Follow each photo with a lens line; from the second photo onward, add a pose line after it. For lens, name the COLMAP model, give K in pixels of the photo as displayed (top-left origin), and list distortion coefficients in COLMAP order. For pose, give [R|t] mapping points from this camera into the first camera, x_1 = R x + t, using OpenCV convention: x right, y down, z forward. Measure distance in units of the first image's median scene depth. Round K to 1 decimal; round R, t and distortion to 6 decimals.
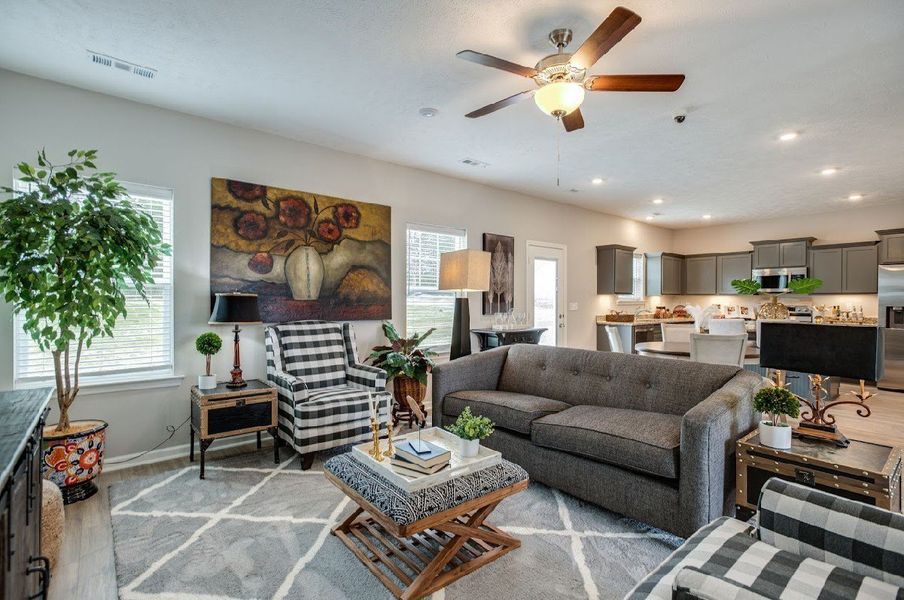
lens RADIAL K [[435.3, 0, 452.0], [0, 435.3, 300.0], [0, 0, 1]] dist [0.001978, 0.000593]
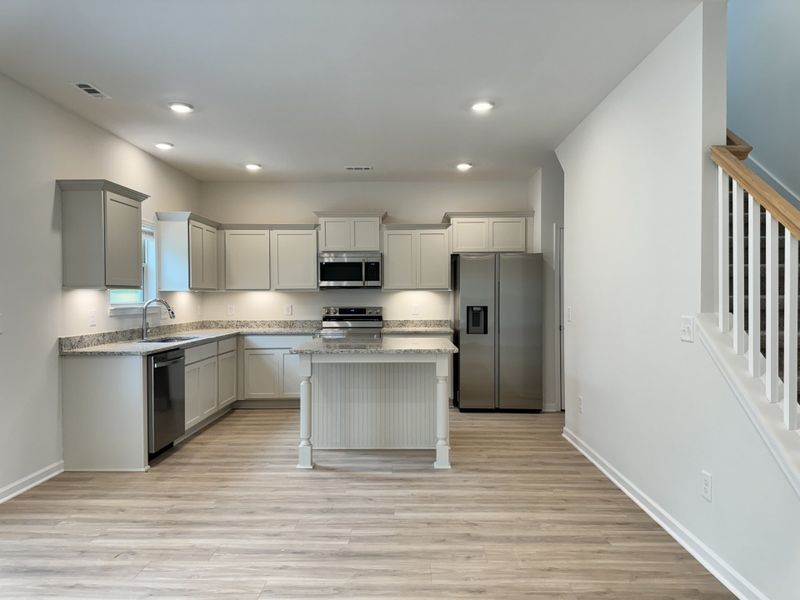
lens RADIAL K [[556.6, 0, 400.0], [0, 556.6, 300.0], [0, 0, 1]] dist [0.057280, -0.081181]
pose [[0.655168, -0.005706, 0.755461, 0.222811], [0.005400, 0.999981, 0.002870, 0.000179], [-0.755464, 0.002199, 0.655187, 0.634728]]
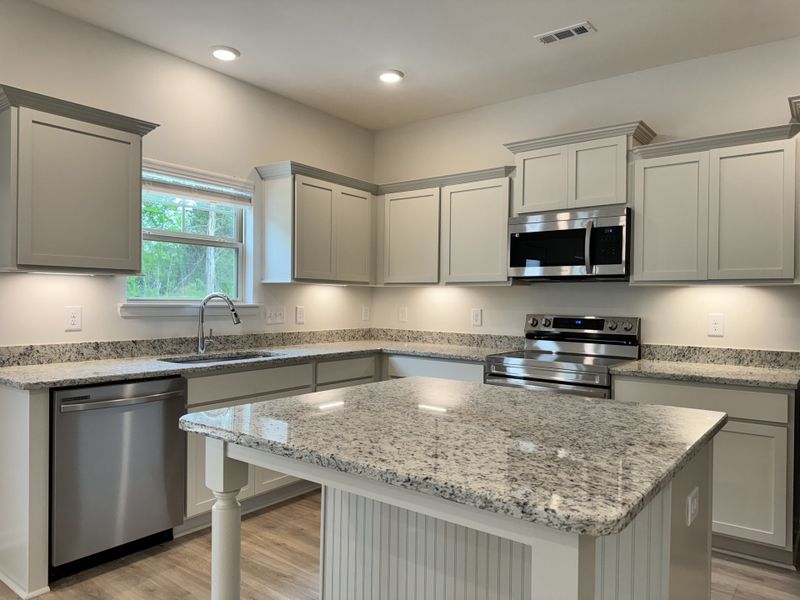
lens RADIAL K [[556.6, 0, 400.0], [0, 556.6, 300.0], [0, 0, 1]] dist [0.057280, -0.081181]
pose [[0.977139, 0.015619, 0.212028, 0.937212], [-0.015072, 0.999878, -0.004196, 0.008250], [-0.212068, 0.000905, 0.977255, 1.030393]]
